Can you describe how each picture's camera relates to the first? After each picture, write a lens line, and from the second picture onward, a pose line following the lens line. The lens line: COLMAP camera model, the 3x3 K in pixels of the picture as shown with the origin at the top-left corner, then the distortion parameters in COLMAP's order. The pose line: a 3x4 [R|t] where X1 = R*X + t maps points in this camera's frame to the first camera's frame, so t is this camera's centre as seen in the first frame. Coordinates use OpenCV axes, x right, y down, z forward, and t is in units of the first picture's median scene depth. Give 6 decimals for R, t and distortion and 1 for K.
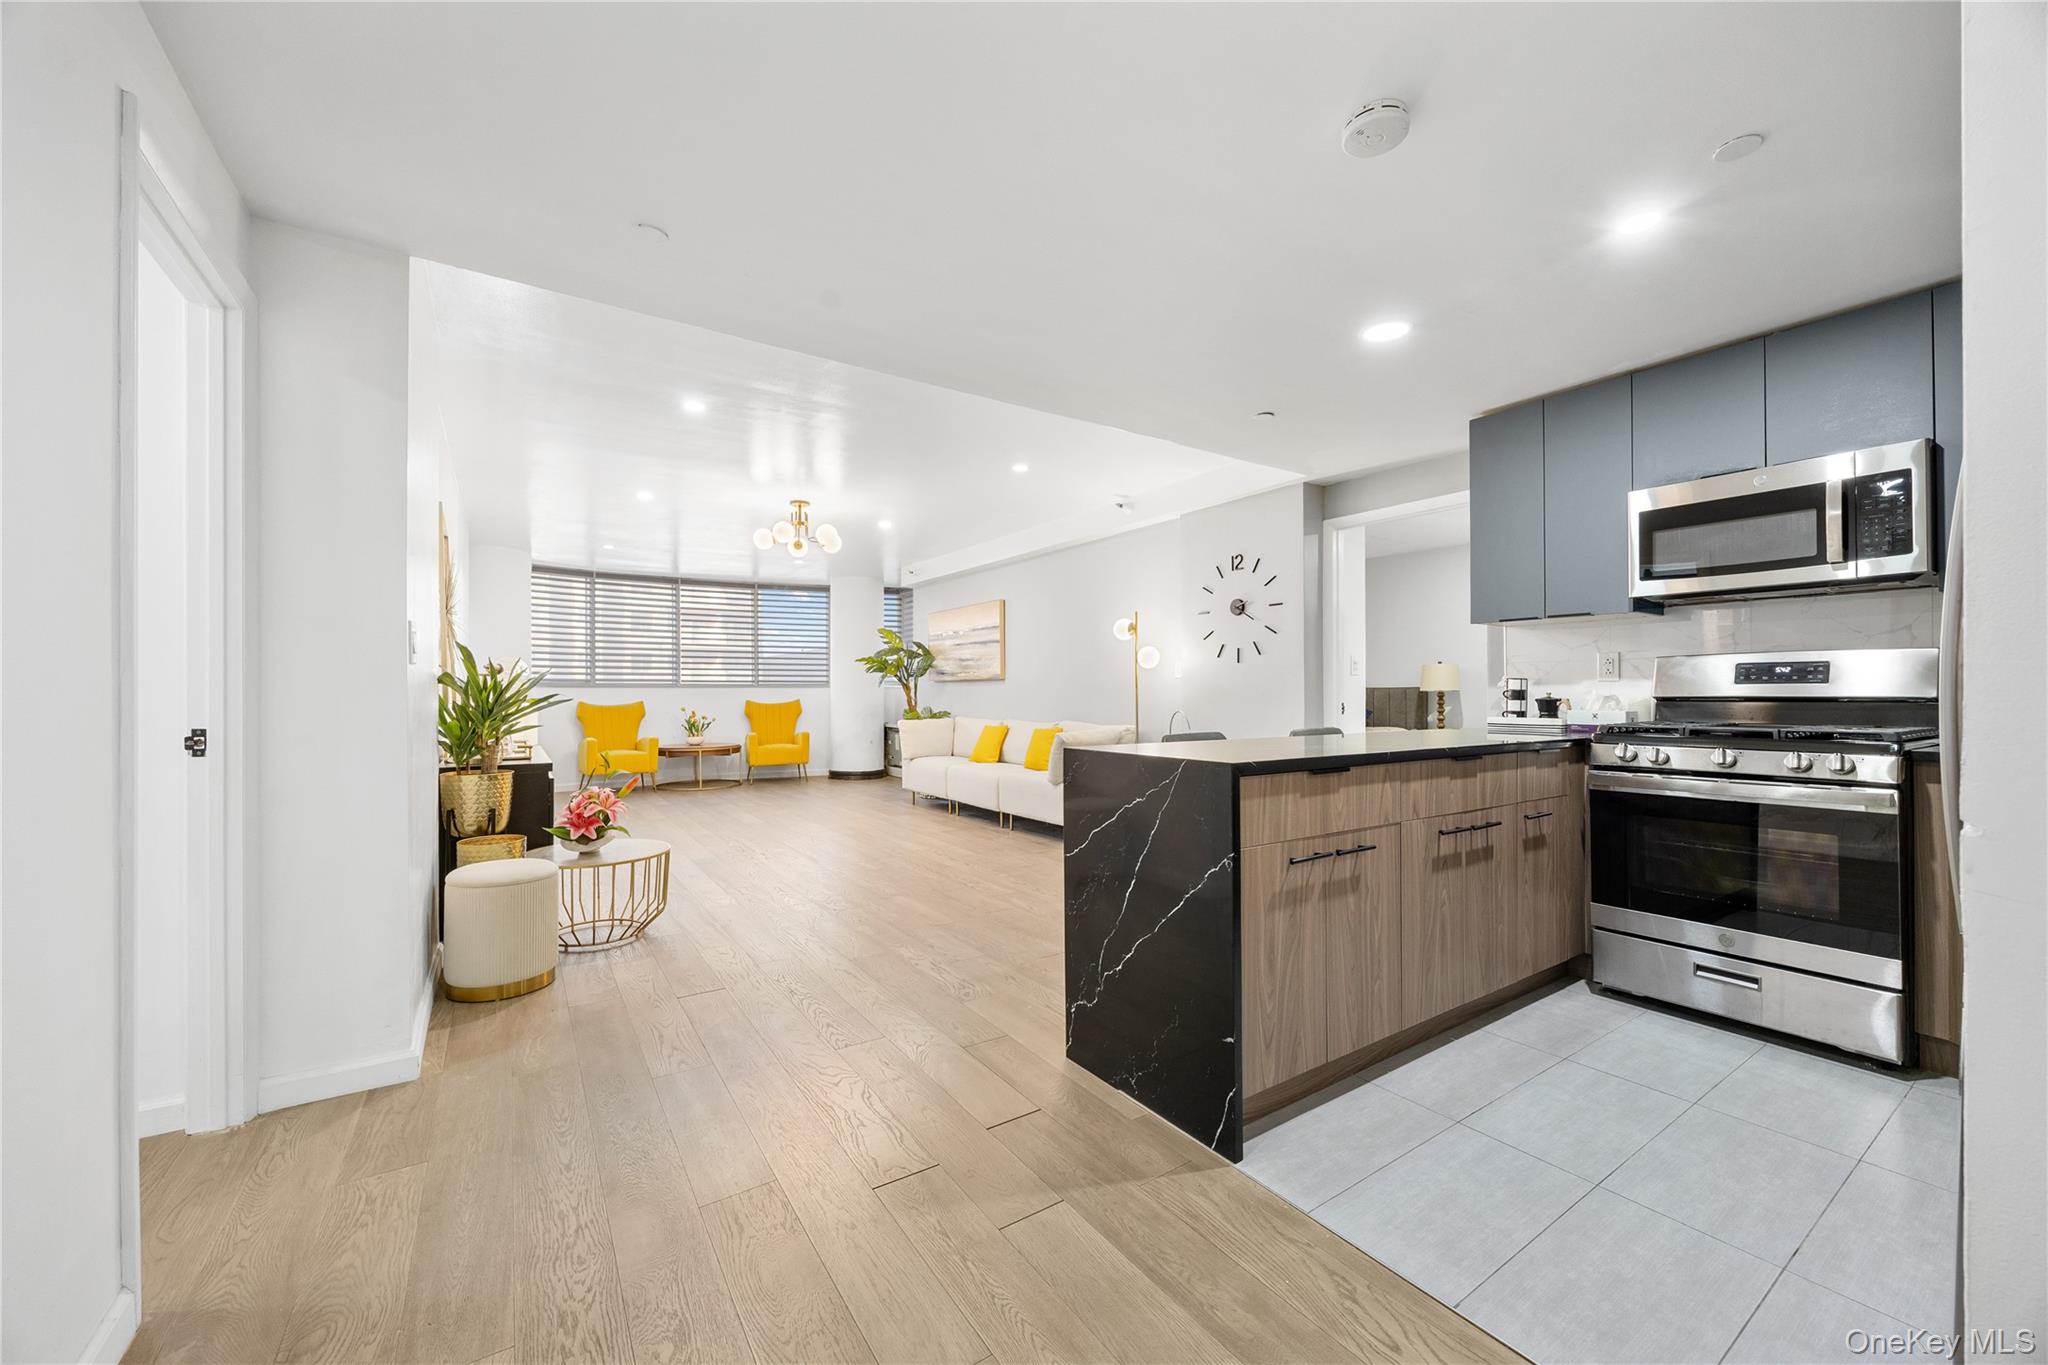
lens RADIAL K [[791.5, 0, 1022.3], [0, 791.5, 686.4], [0, 0, 1]] dist [-0.001561, -0.000087]
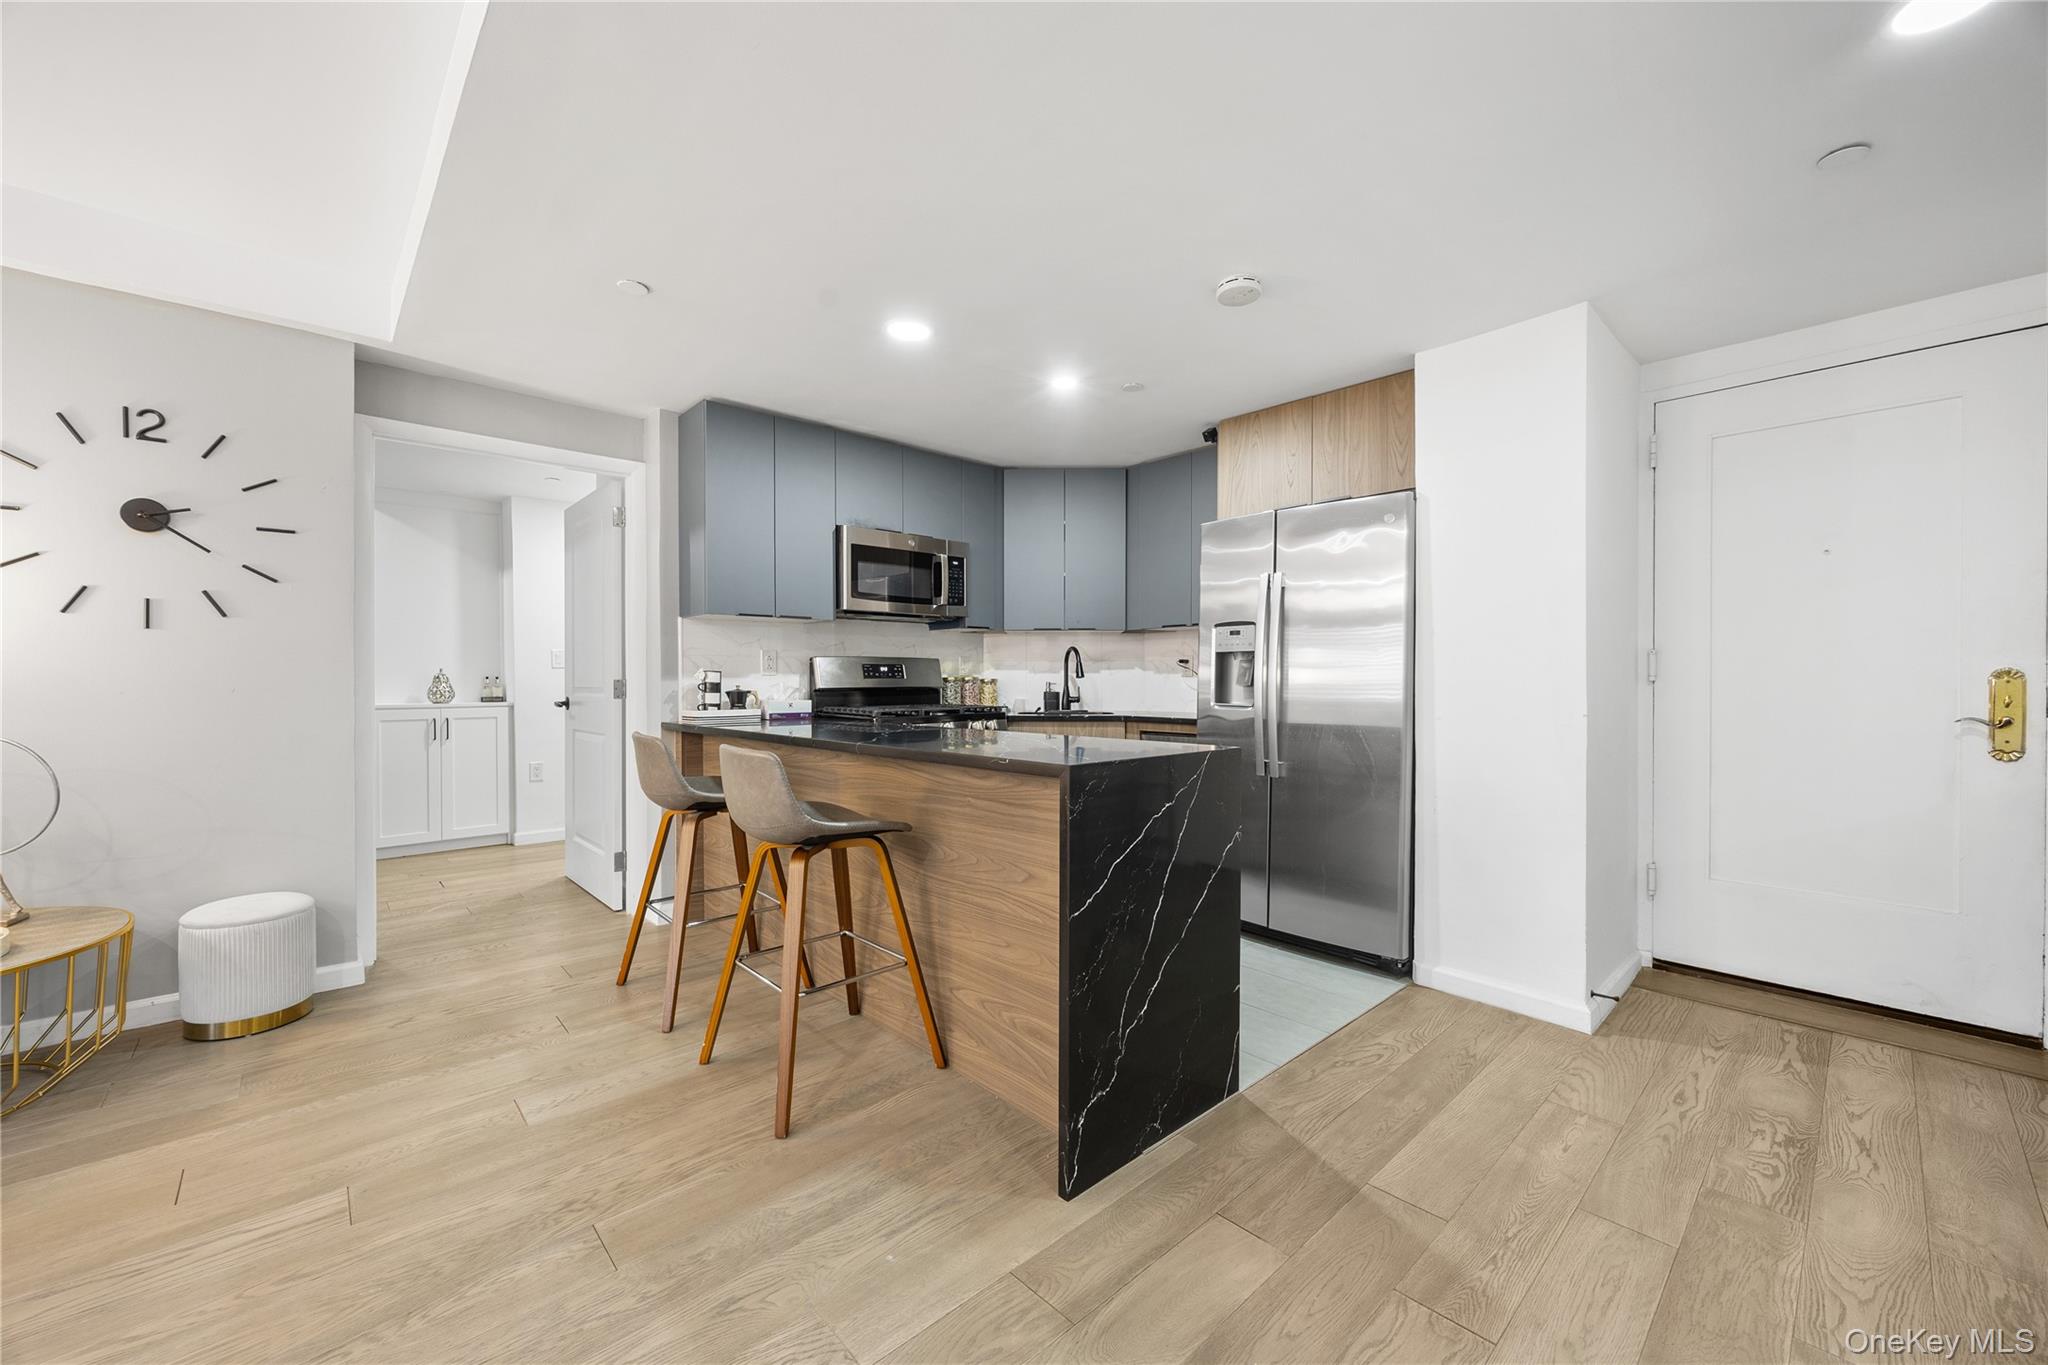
lens RADIAL K [[775.6, 0, 1029.1], [0, 775.6, 679.0], [0, 0, 1]] dist [-0.000574, 0.000018]
pose [[-0.157168, 0.002808, 0.987568, -0.402266], [-0.004228, 0.999985, -0.003516, 0.001422], [-0.987563, -0.004728, -0.157154, 0.735502]]
